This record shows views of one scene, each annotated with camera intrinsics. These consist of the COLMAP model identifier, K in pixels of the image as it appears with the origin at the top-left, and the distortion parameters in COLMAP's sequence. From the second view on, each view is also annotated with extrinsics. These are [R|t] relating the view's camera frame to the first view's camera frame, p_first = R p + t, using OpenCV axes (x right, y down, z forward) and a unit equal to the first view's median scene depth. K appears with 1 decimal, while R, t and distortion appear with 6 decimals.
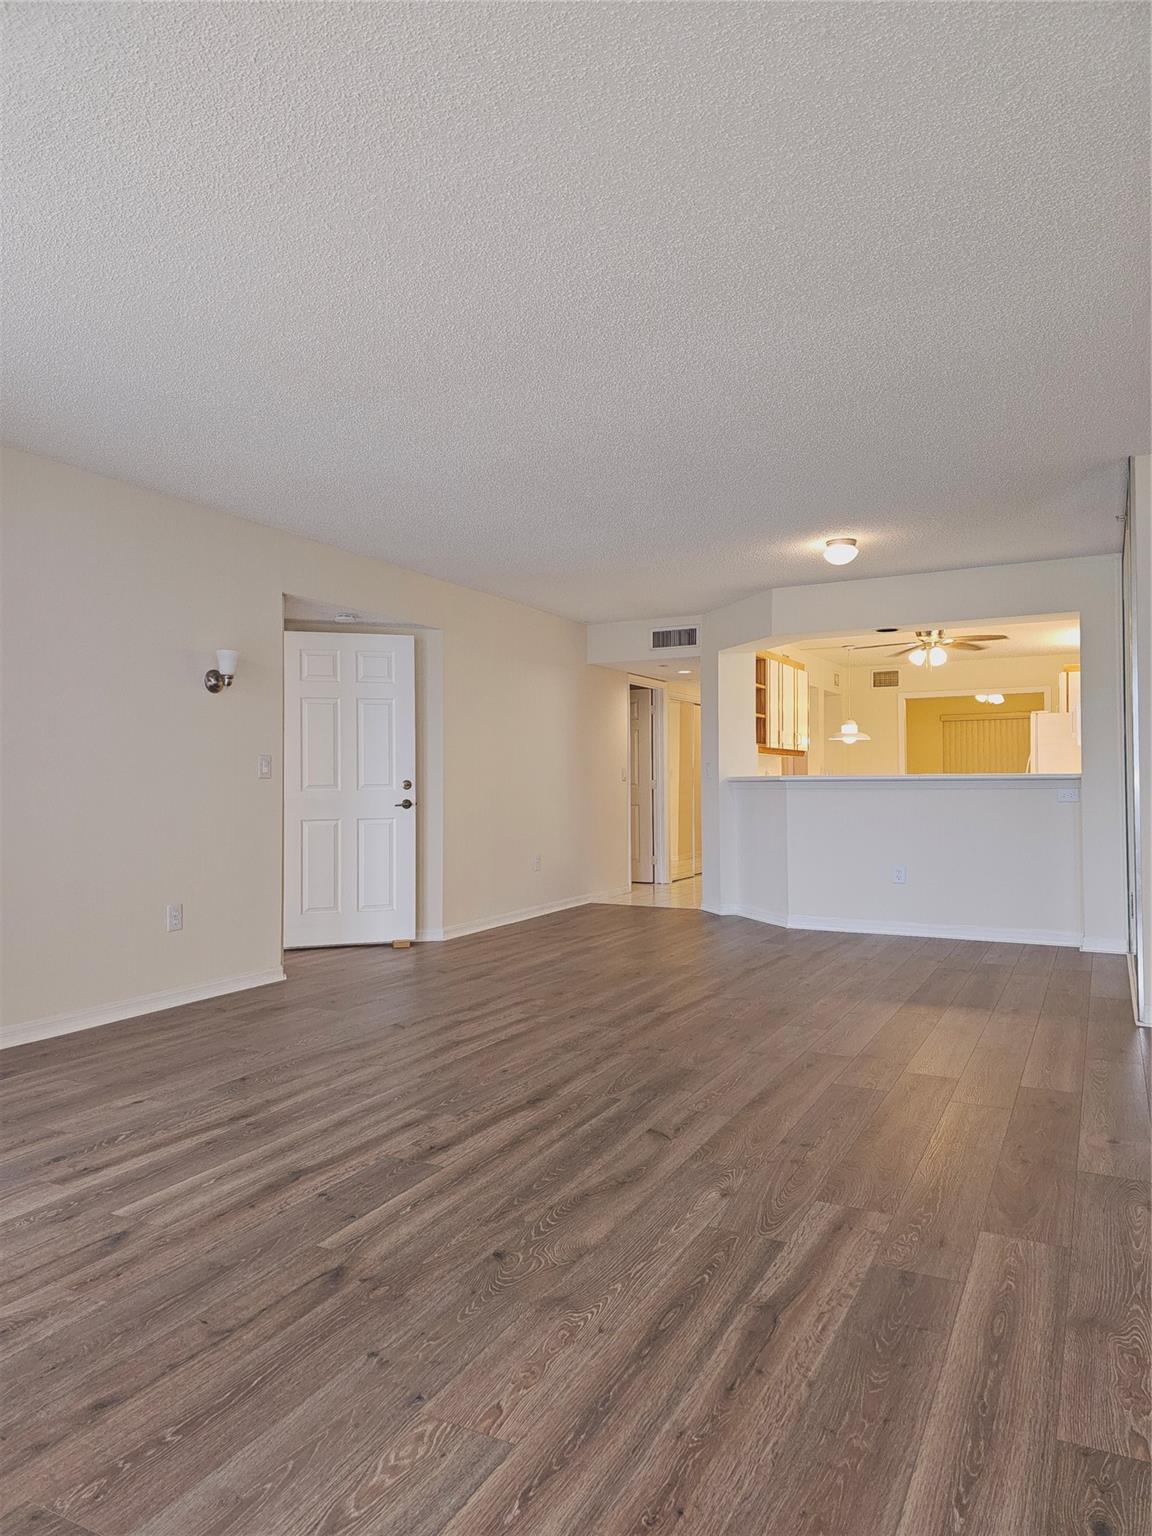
lens RADIAL K [[1038.4, 0, 570.8], [0, 1038.4, 771.3], [0, 0, 1]] dist [0.040471, -0.002070]
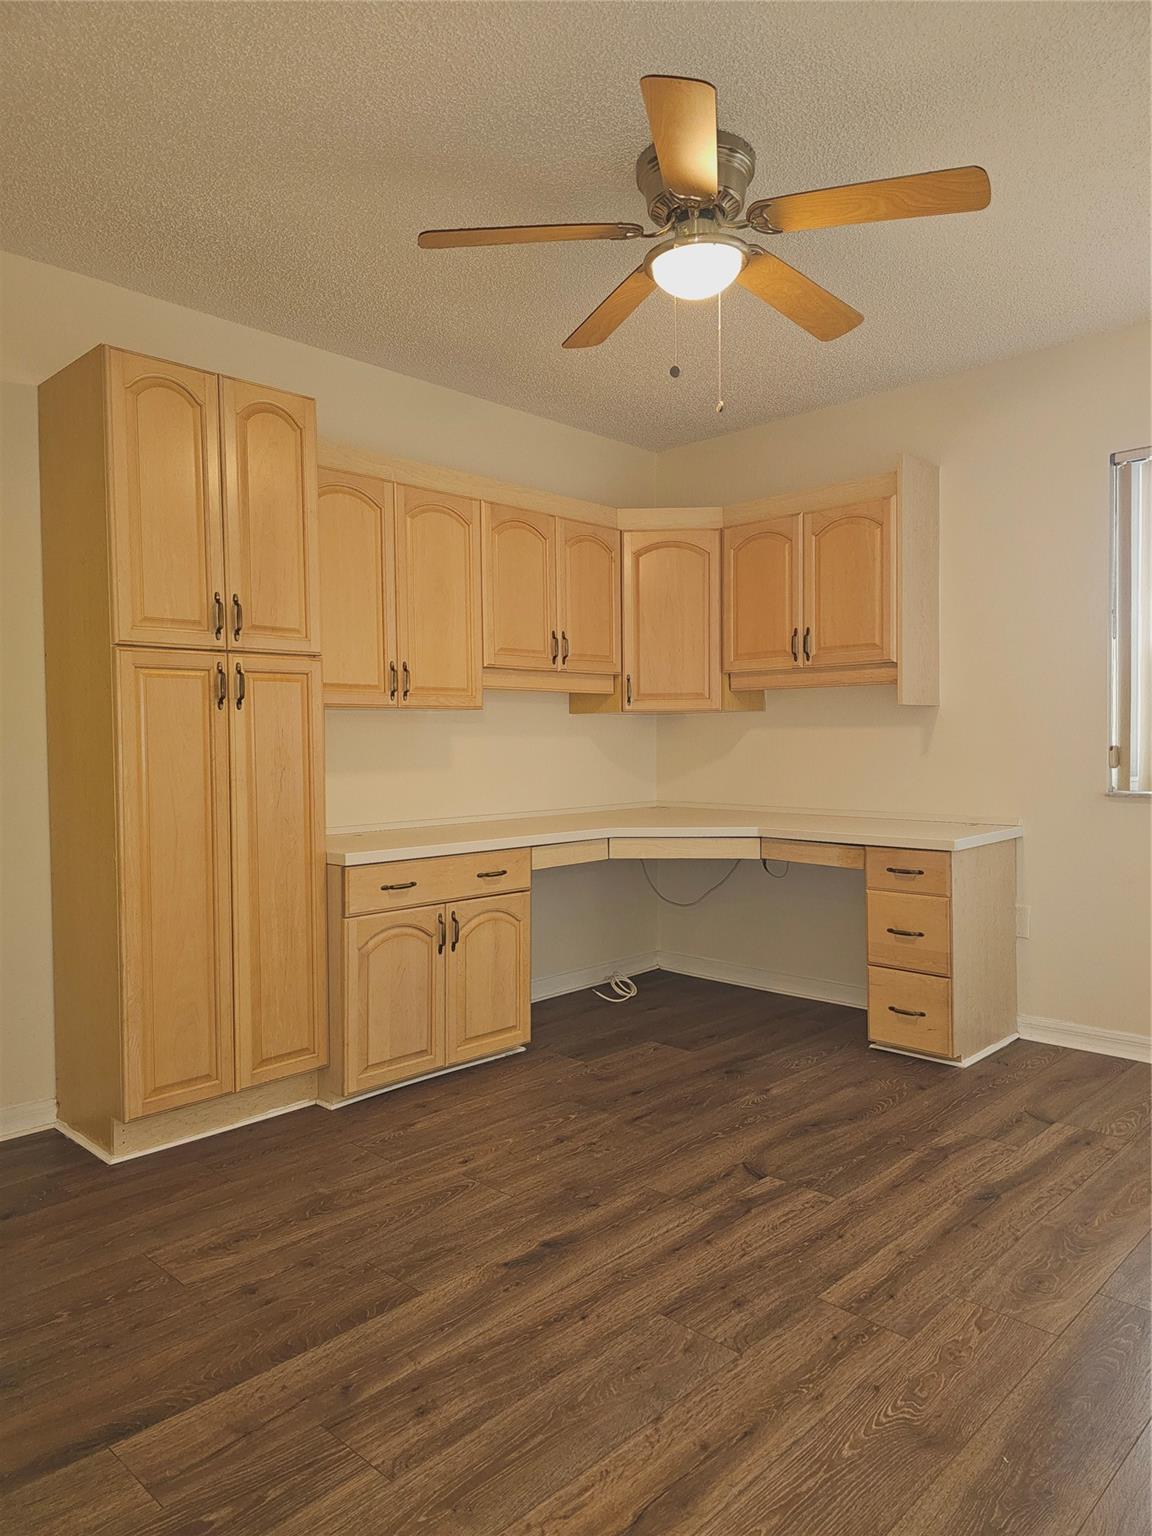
lens RADIAL K [[1038.4, 0, 577.0], [0, 1038.4, 756.2], [0, 0, 1]] dist [0.040471, -0.002070]
pose [[-0.957300, -0.004007, 0.289068, 0.033353], [0.002301, 0.999767, 0.021479, -0.014128], [-0.289087, 0.021227, -0.957067, 1.979078]]
